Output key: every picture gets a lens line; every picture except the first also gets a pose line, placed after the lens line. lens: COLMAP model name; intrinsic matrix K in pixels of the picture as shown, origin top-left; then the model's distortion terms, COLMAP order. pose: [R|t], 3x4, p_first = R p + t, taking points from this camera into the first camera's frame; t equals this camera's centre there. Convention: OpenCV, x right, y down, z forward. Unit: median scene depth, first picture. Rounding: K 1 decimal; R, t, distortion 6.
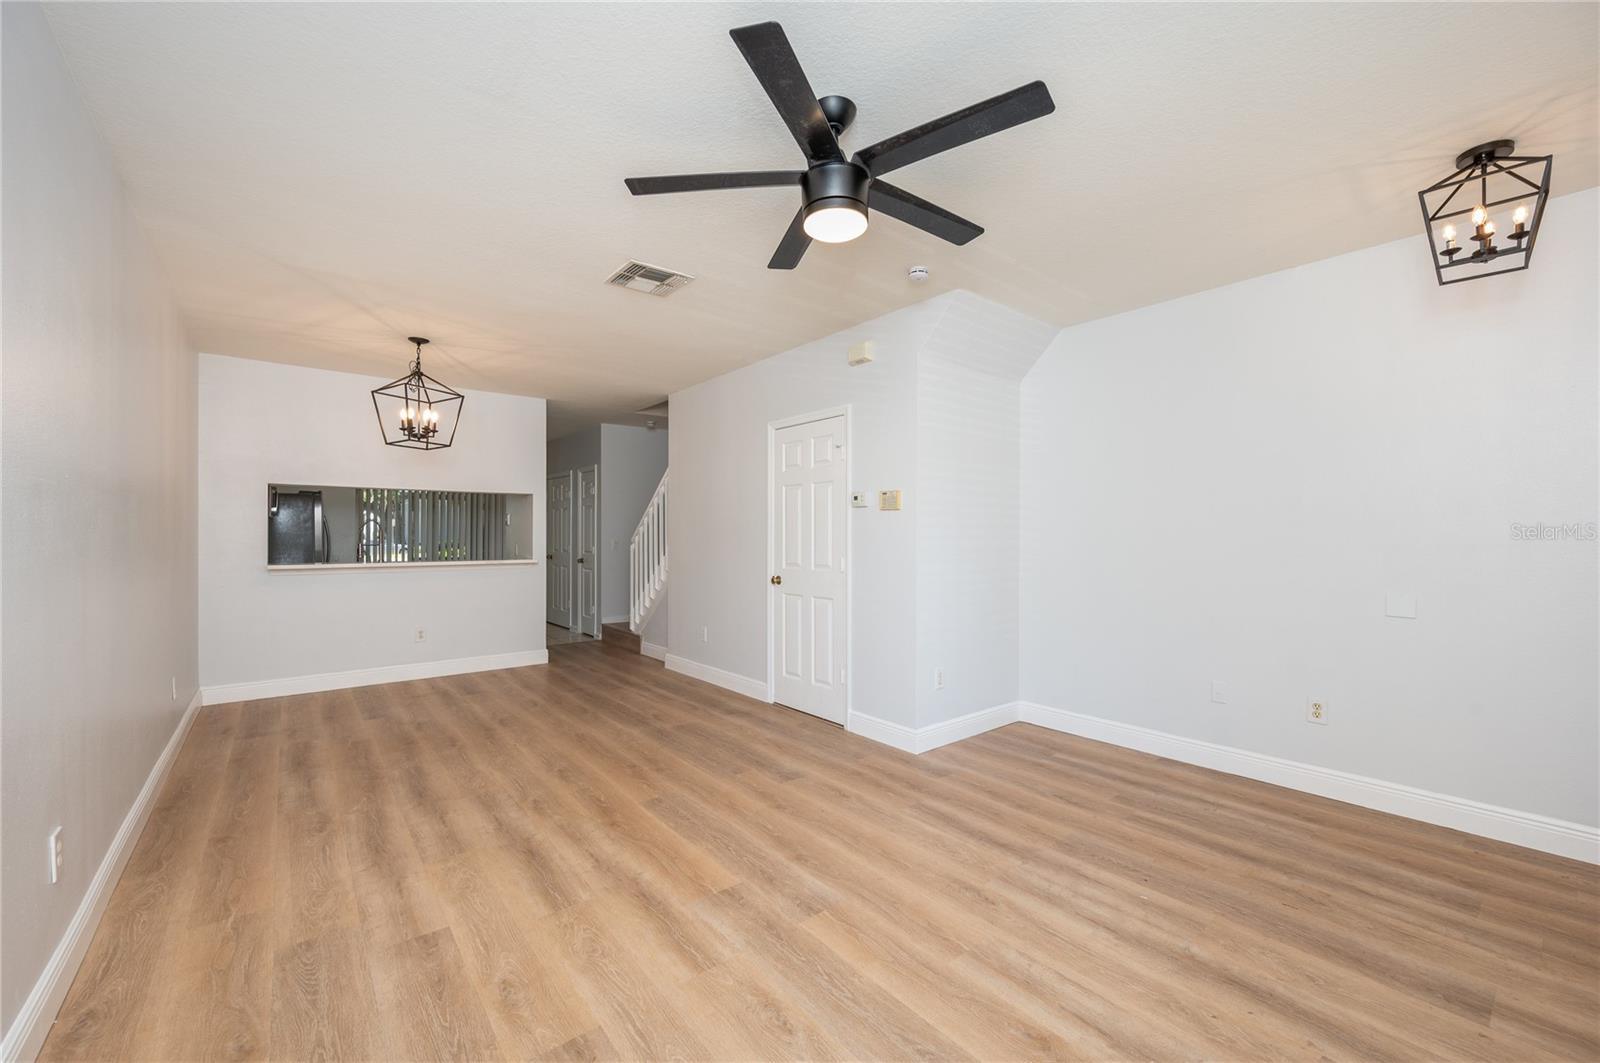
lens RADIAL K [[637.1, 0, 800.0], [0, 637.1, 531.5], [0, 0, 1]] dist [-0.000228, 0.000184]
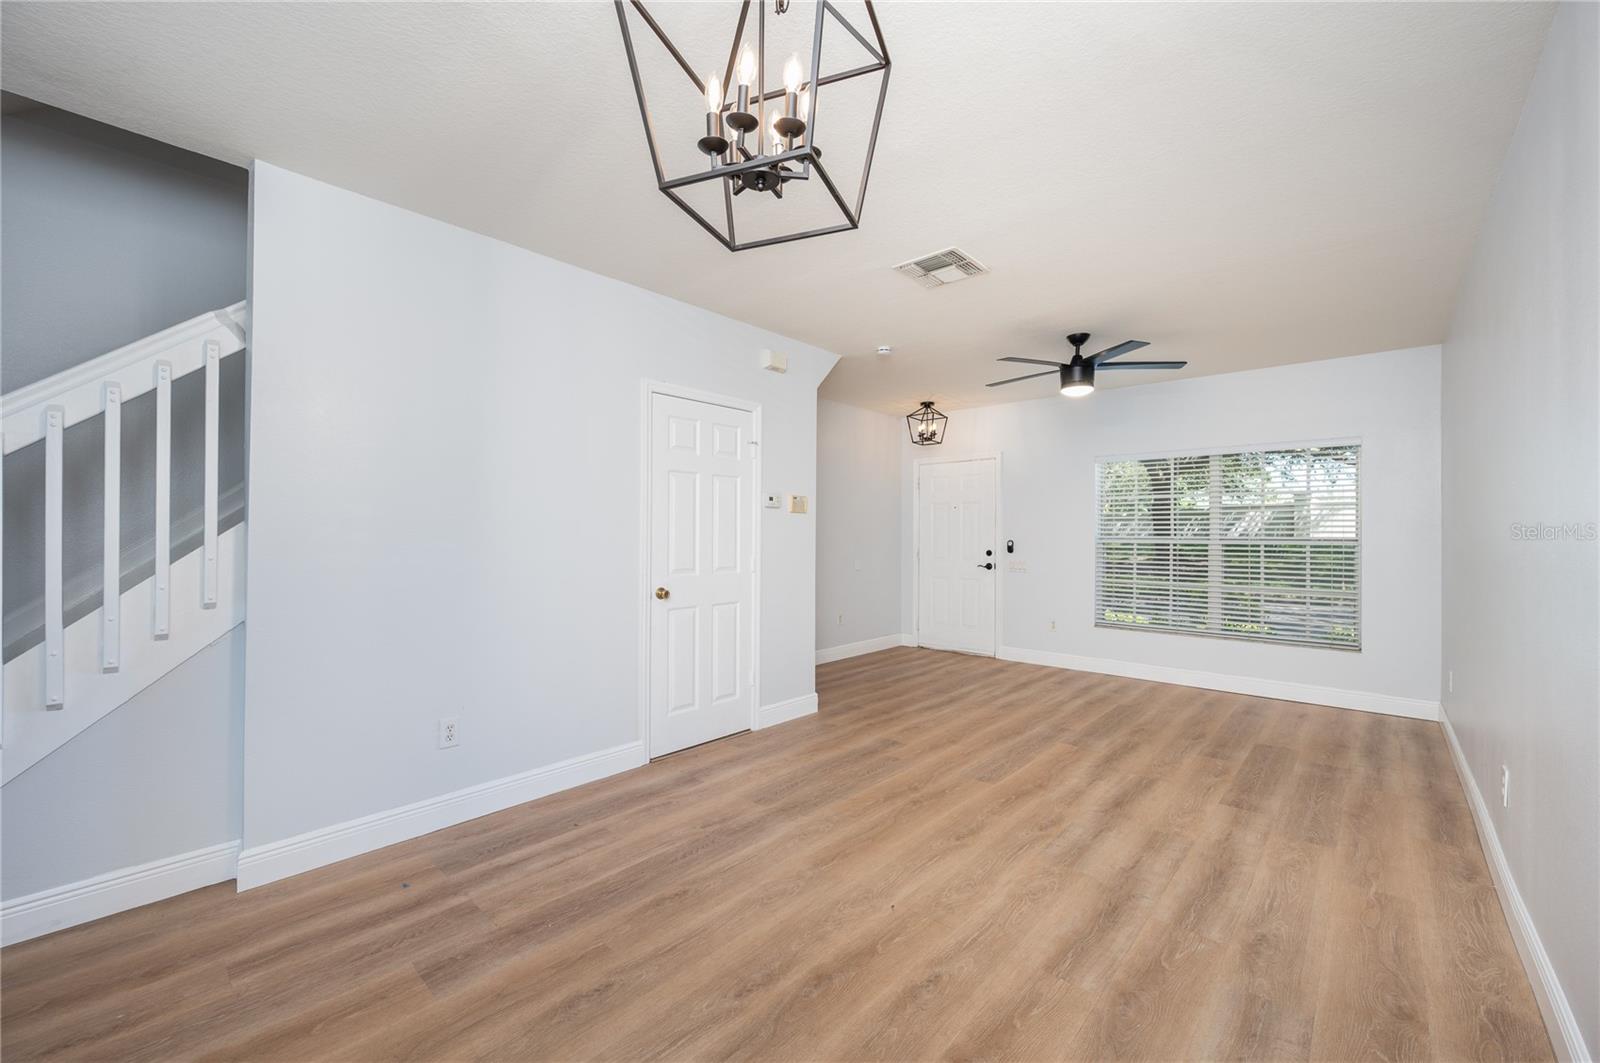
lens RADIAL K [[638.0, 0, 801.9], [0, 638.0, 528.9], [0, 0, 1]] dist [-0.001614, 0.000005]
pose [[-0.154219, 0.007746, 0.988006, -0.982927], [-0.009763, 0.999909, -0.009363, 0.005594], [-0.987989, -0.011090, -0.154129, 1.153607]]
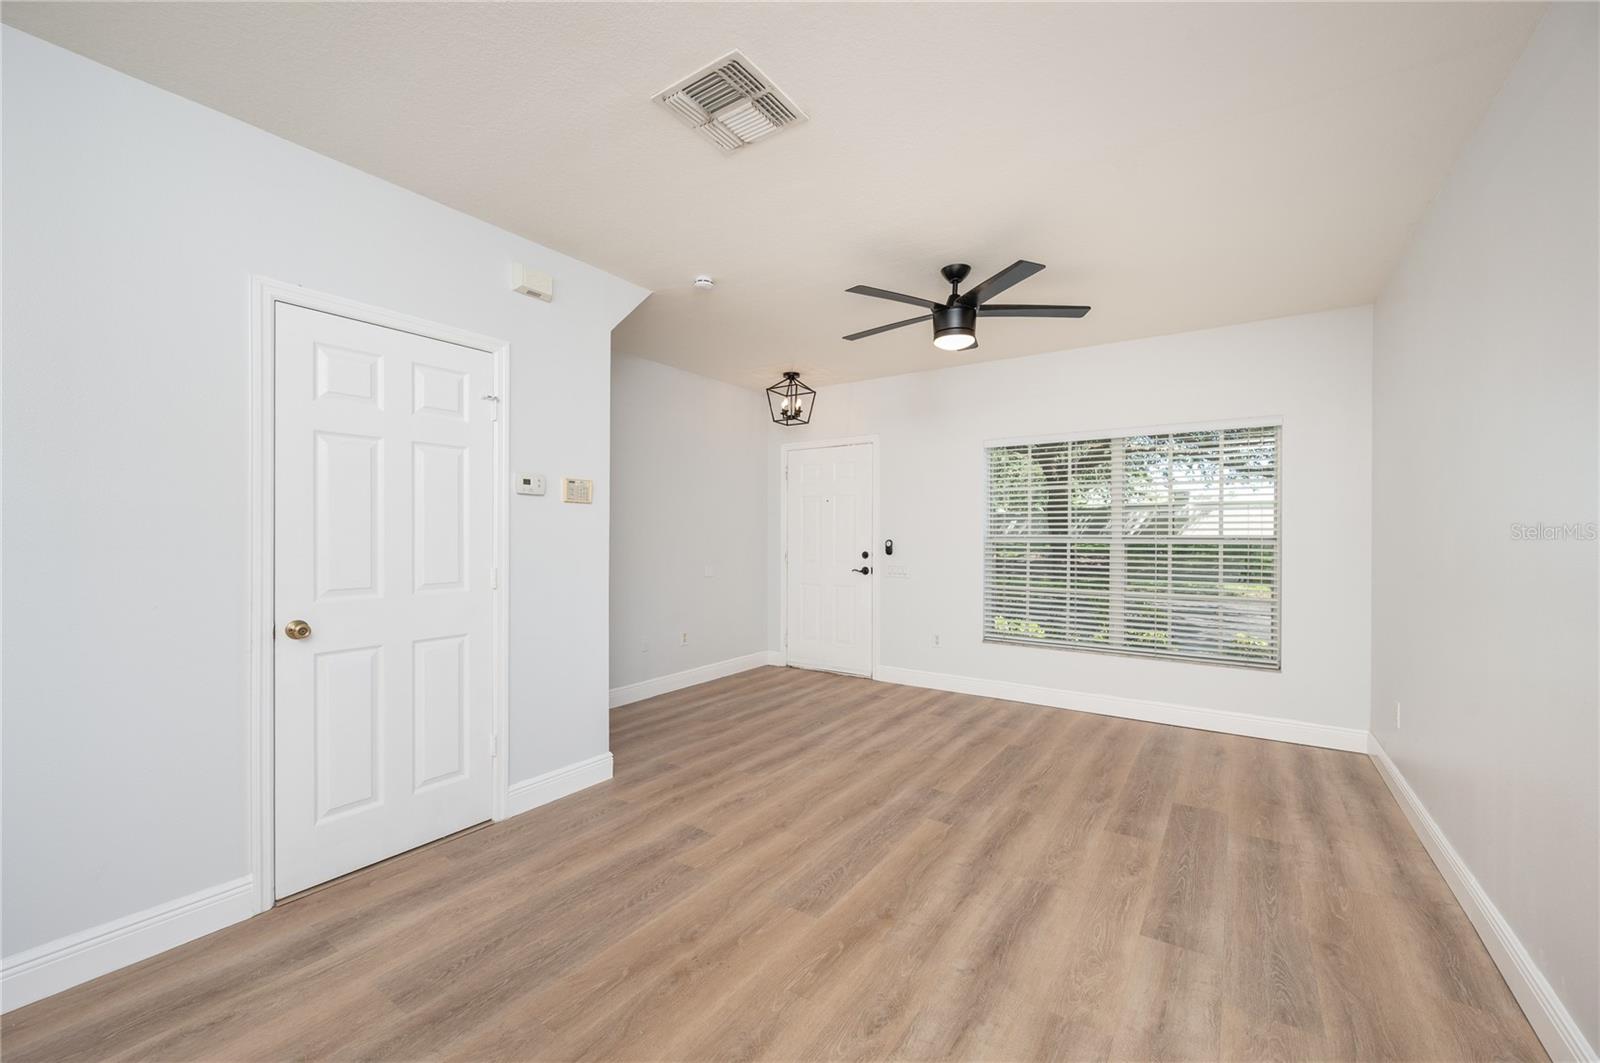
lens RADIAL K [[637.1, 0, 800.0], [0, 637.1, 531.5], [0, 0, 1]] dist [-0.000228, 0.000184]
pose [[-0.282796, 0.002038, 0.959178, -0.711425], [-0.007424, 0.999963, -0.004314, 0.003986], [-0.959151, -0.008341, -0.282771, 0.943881]]
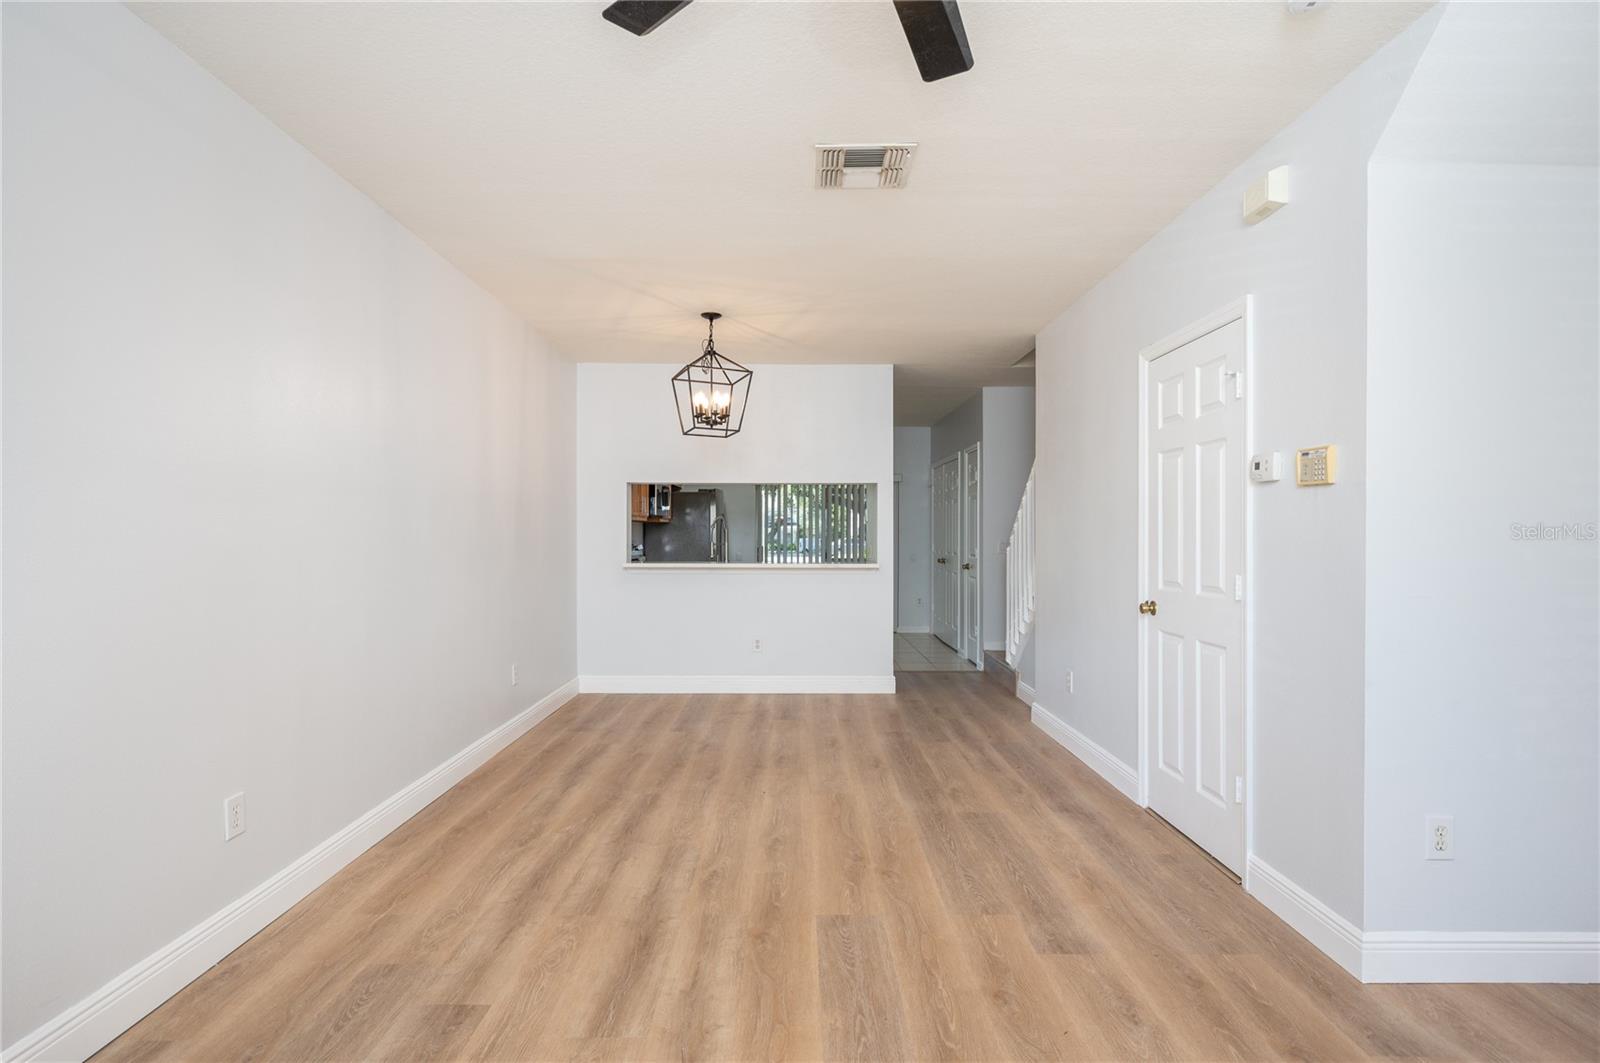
lens RADIAL K [[790.2, 0, 792.4], [0, 790.2, 531.9], [0, 0, 1]] dist [-0.000364, -0.000195]
pose [[0.775916, 0.000128, -0.630836, 0.212352], [0.001914, 0.999995, 0.002557, 0.001012], [0.630833, -0.003192, 0.775912, 0.239028]]
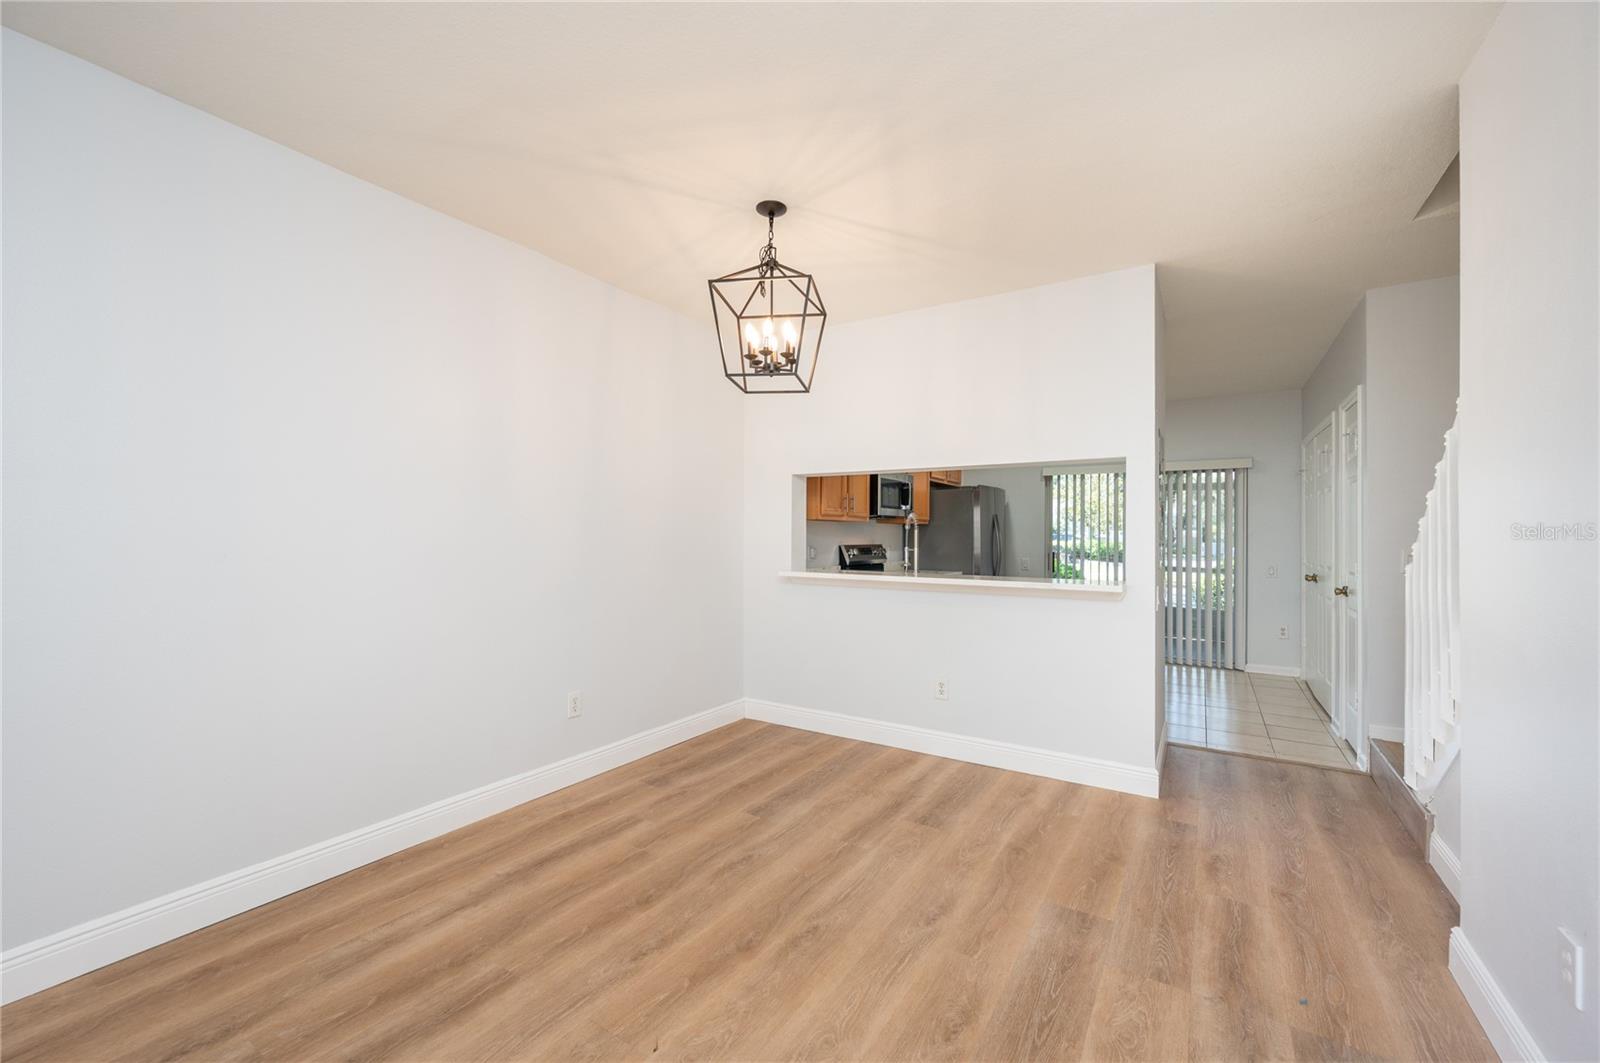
lens RADIAL K [[632.6, 0, 801.0], [0, 632.6, 535.7], [0, 0, 1]] dist [-0.002360, -0.000294]
pose [[0.318611, -0.000181, -0.947886, -0.033594], [0.000195, 1.000000, -0.000126, 0.006184], [0.947886, -0.000144, 0.318611, 0.945767]]
